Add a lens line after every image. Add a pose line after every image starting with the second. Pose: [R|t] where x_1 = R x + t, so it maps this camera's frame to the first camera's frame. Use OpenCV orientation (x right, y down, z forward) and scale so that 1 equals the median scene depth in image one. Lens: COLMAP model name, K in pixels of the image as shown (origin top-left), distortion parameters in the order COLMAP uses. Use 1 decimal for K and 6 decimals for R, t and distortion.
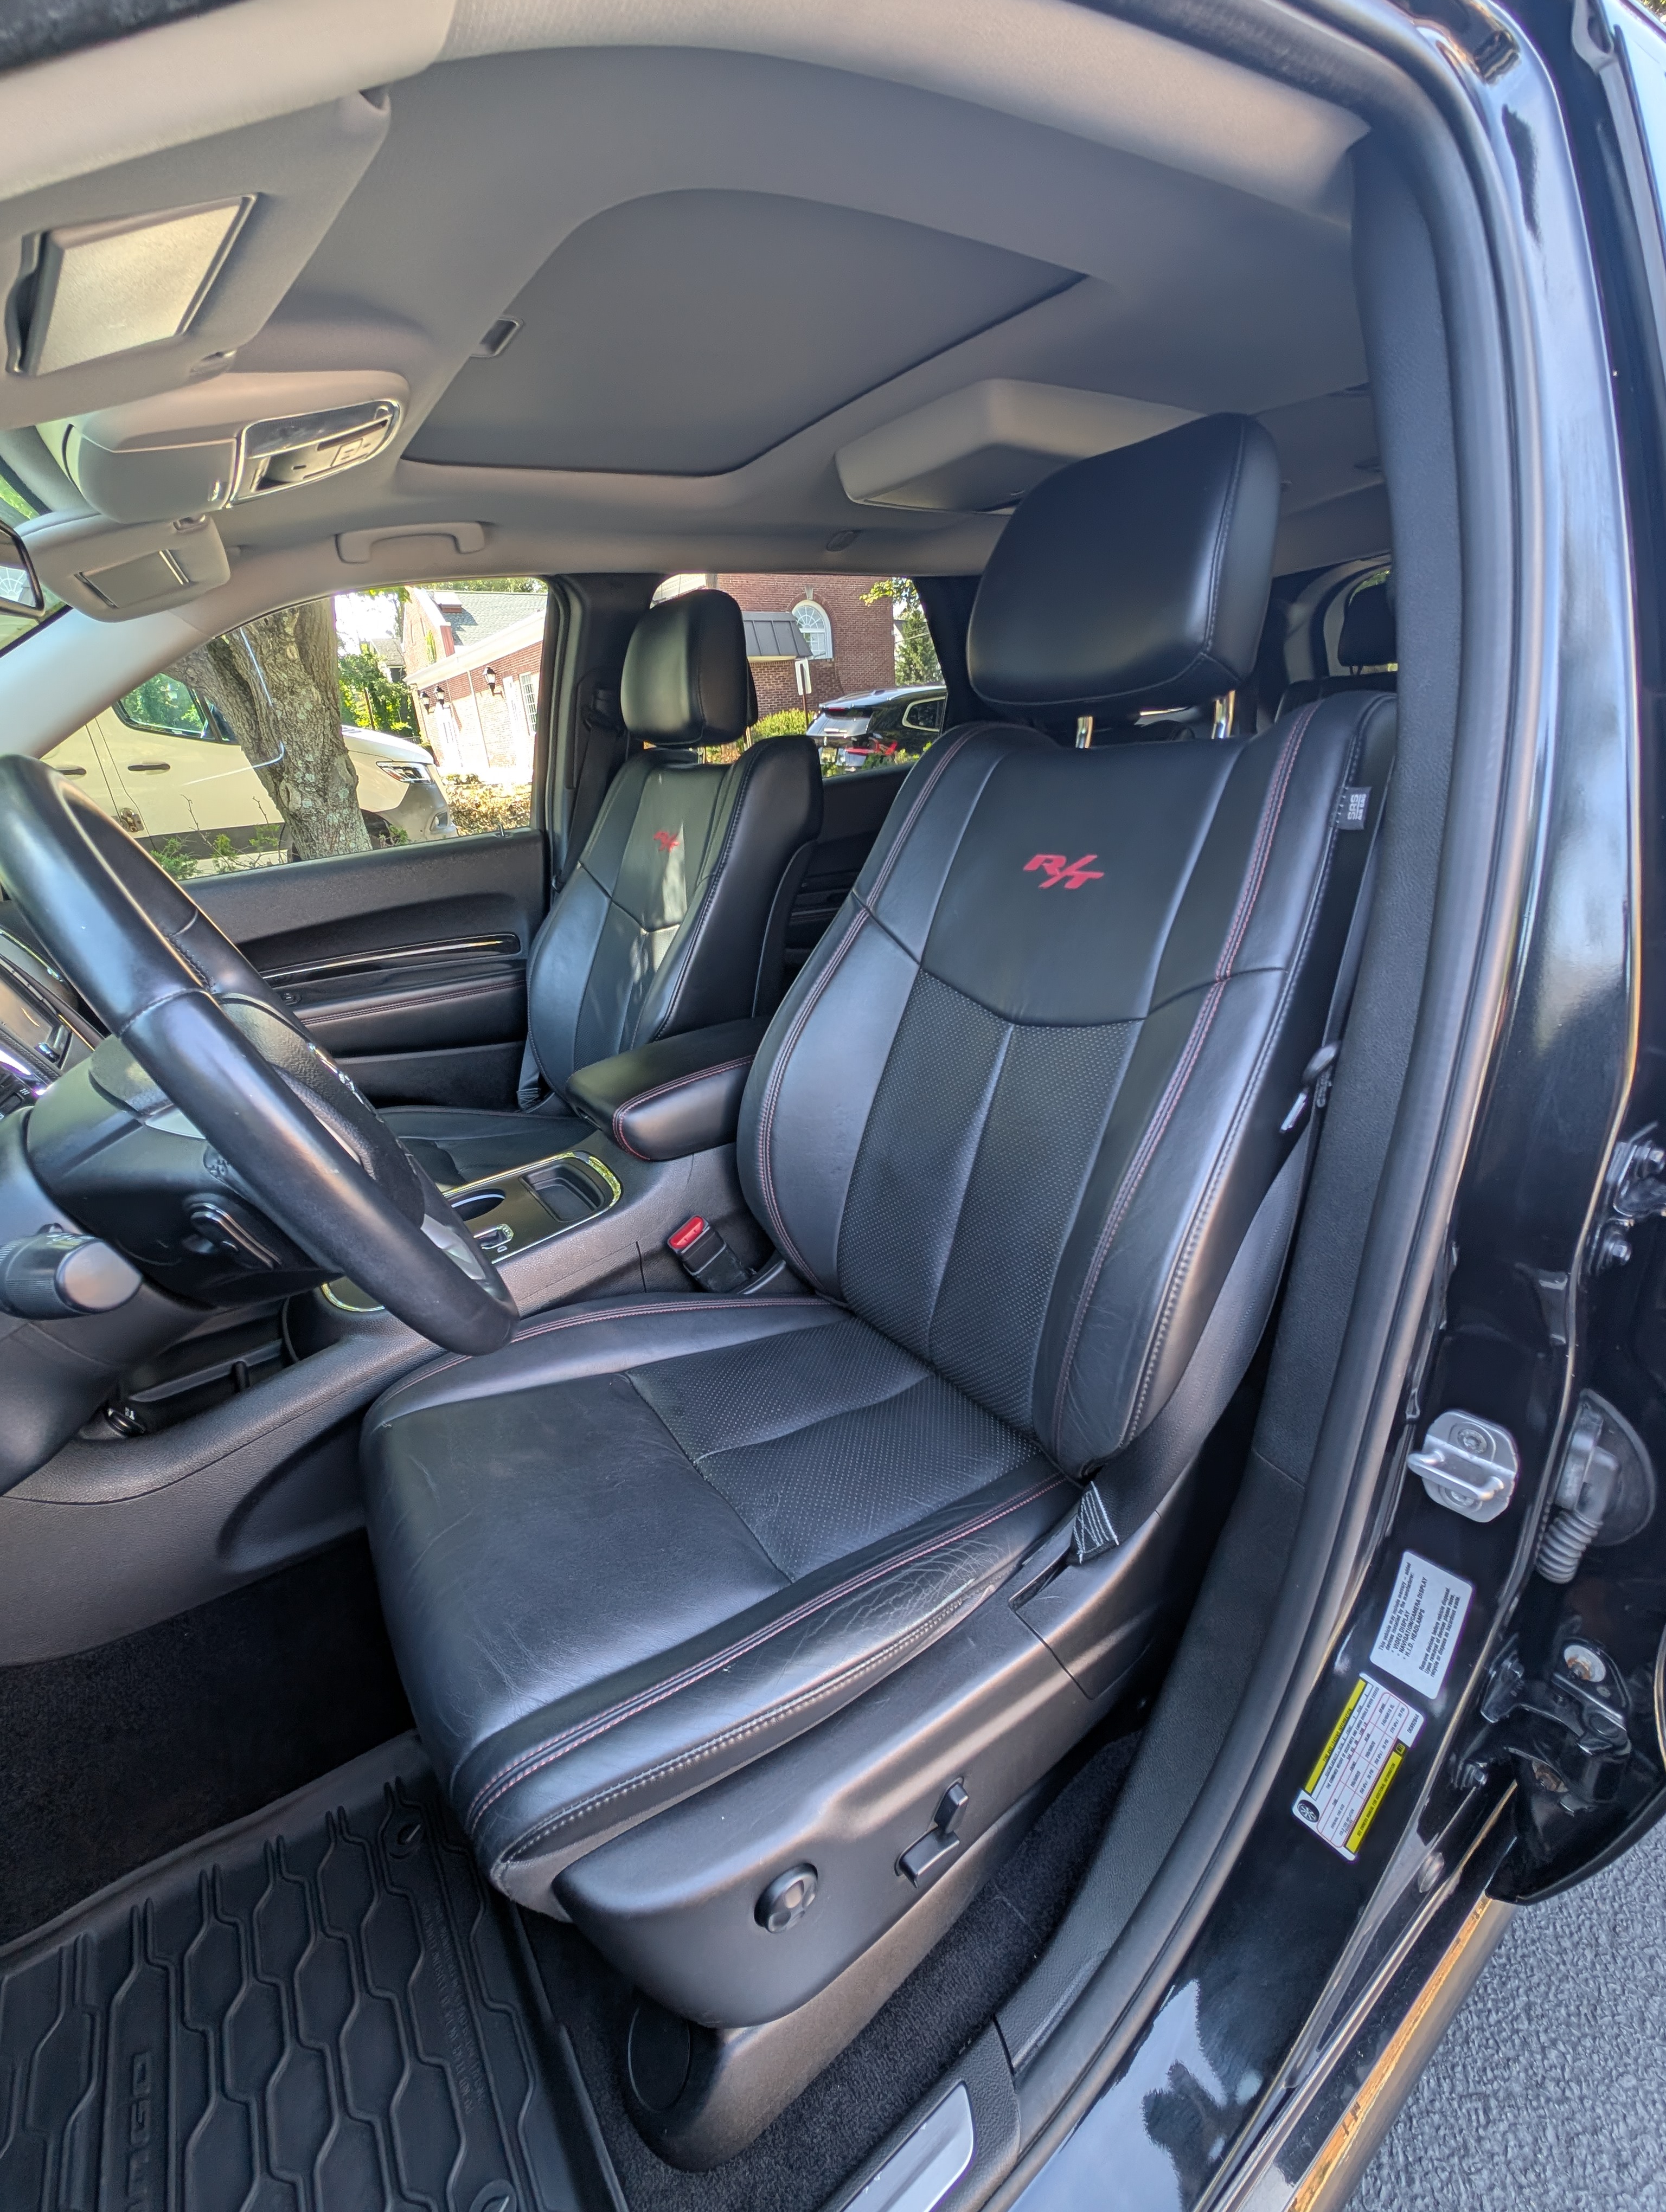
lens RADIAL K [[922.2, 0, 837.6], [0, 922.2, 1120.9], [0, 0, 1]] dist [0.004843, -0.000056]
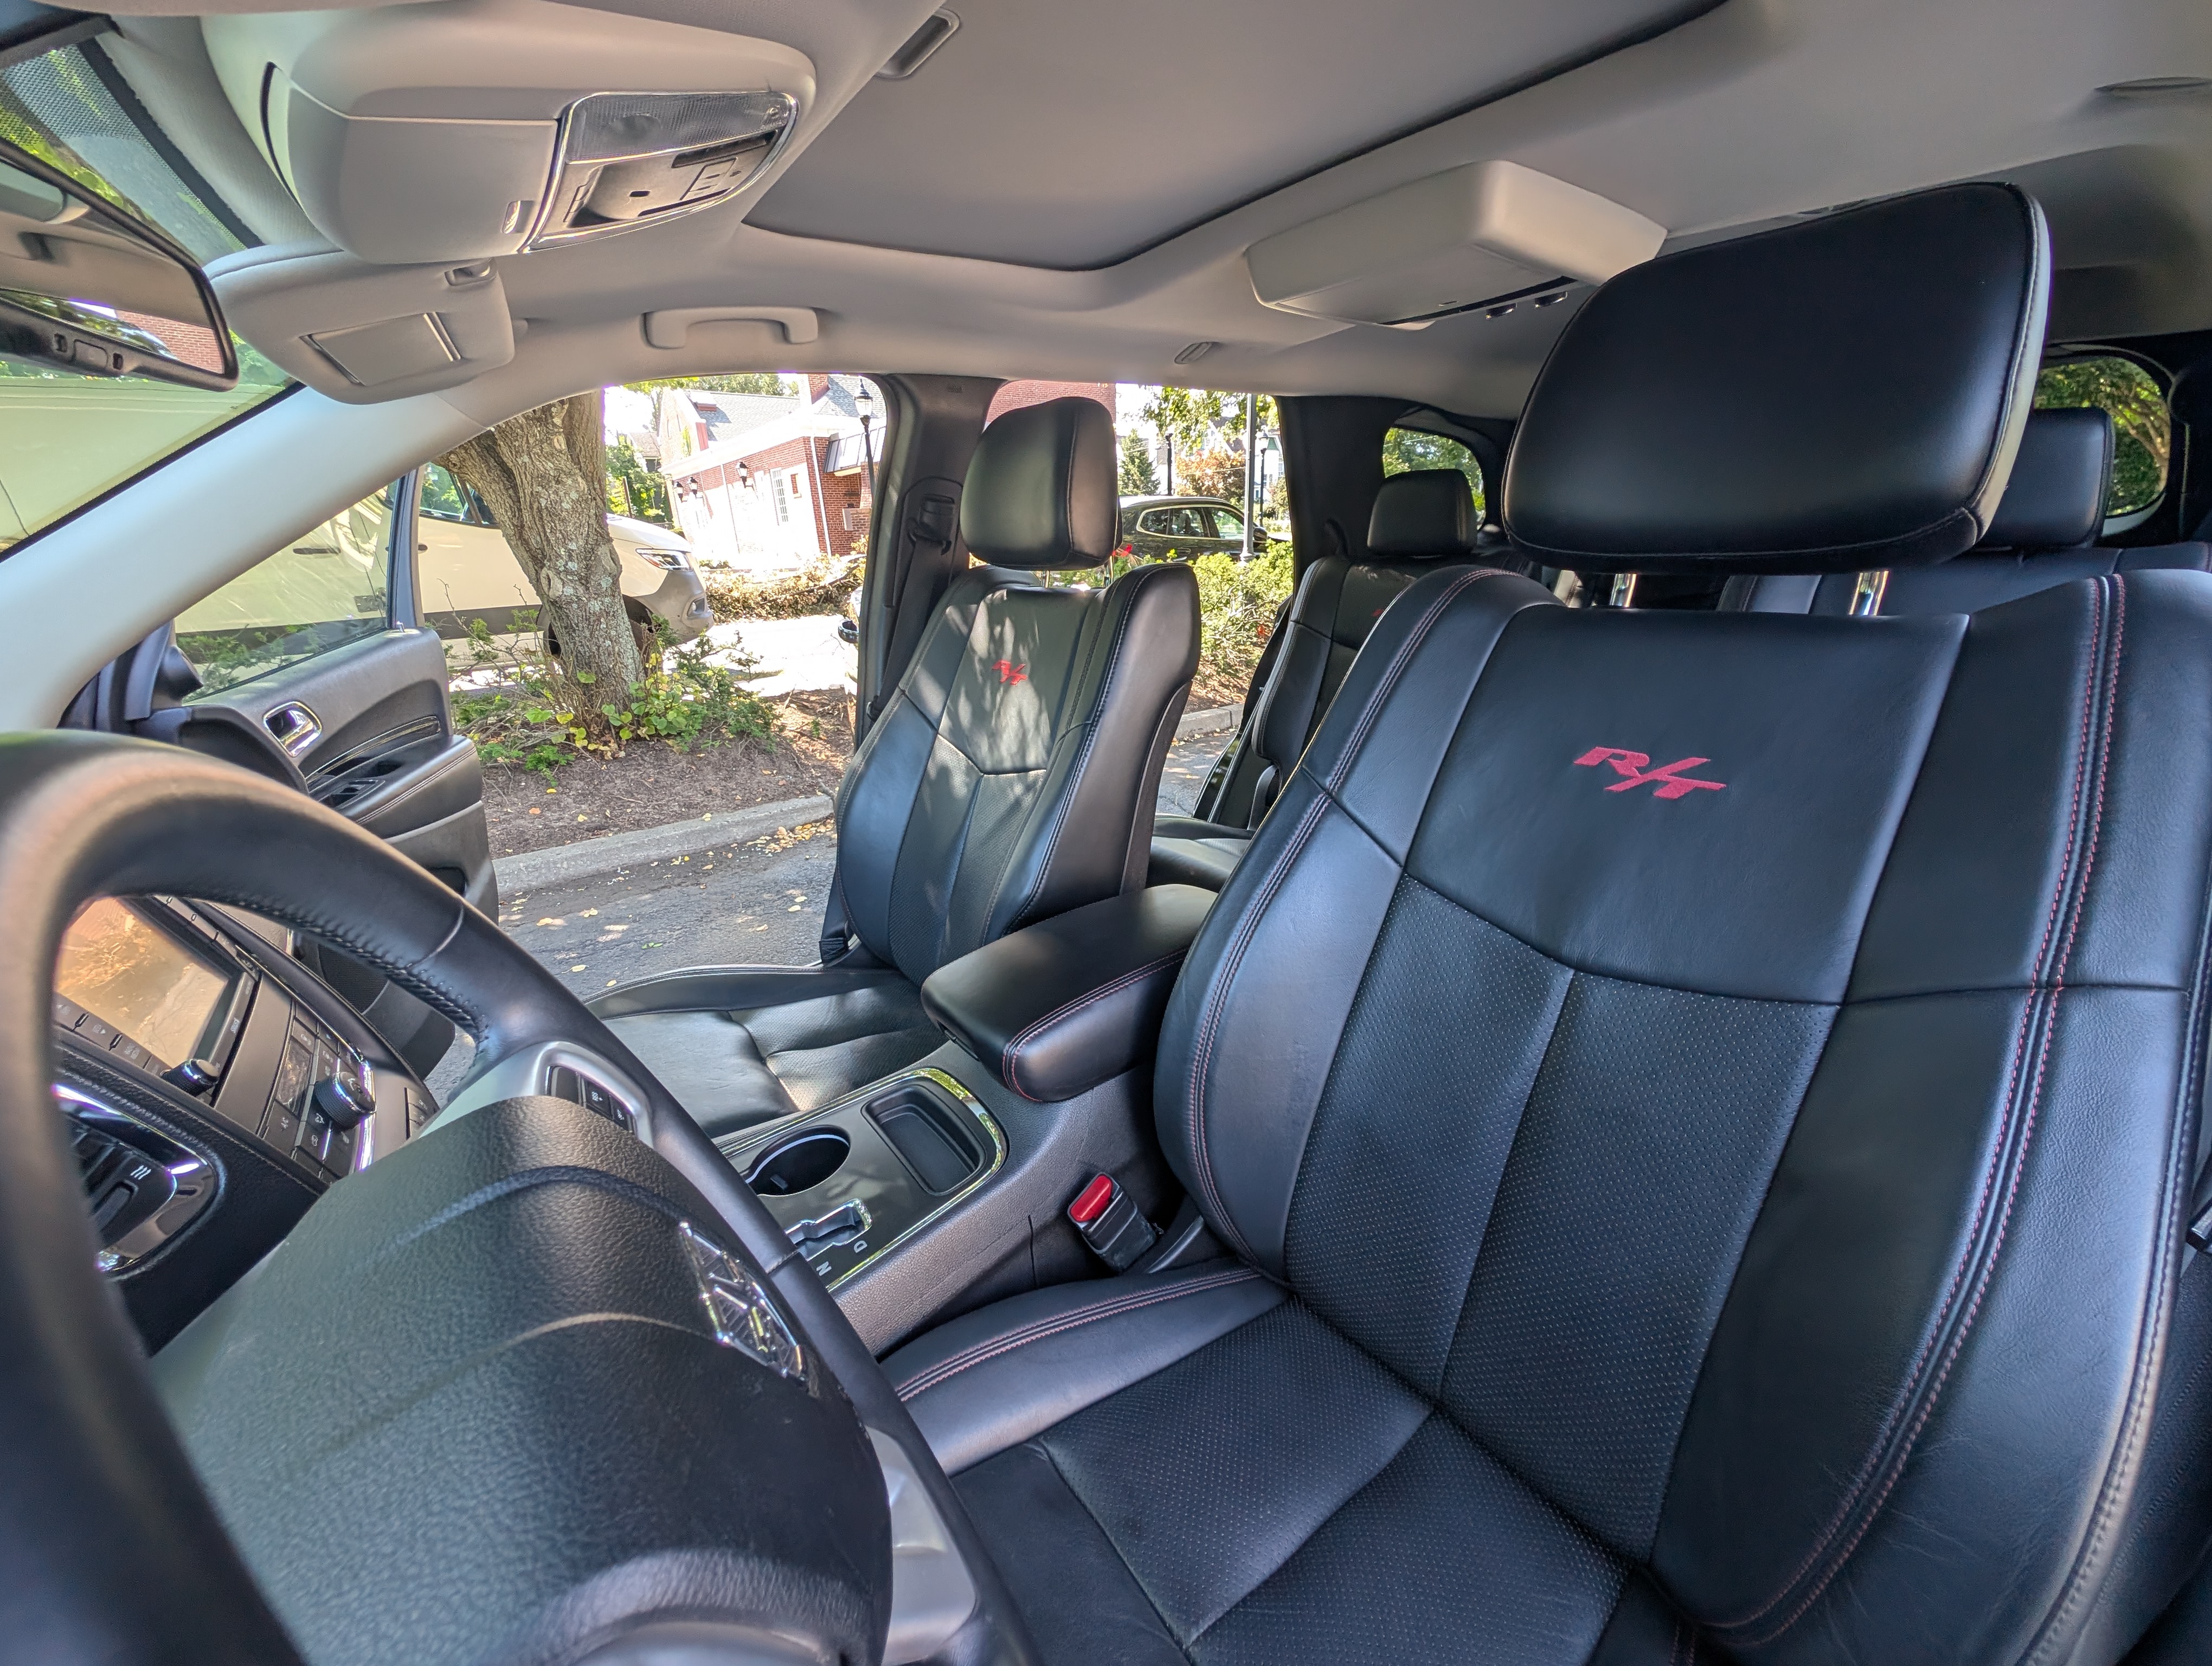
lens RADIAL K [[841.0, 0, 1102.8], [0, 841.0, 837.3], [0, 0, 1]] dist [0.006880, -0.000838]
pose [[0.998068, 0.011600, 0.061037, -0.172208], [-0.008537, 0.998702, -0.050212, -0.126724], [-0.061540, 0.049594, 0.996872, 0.238738]]
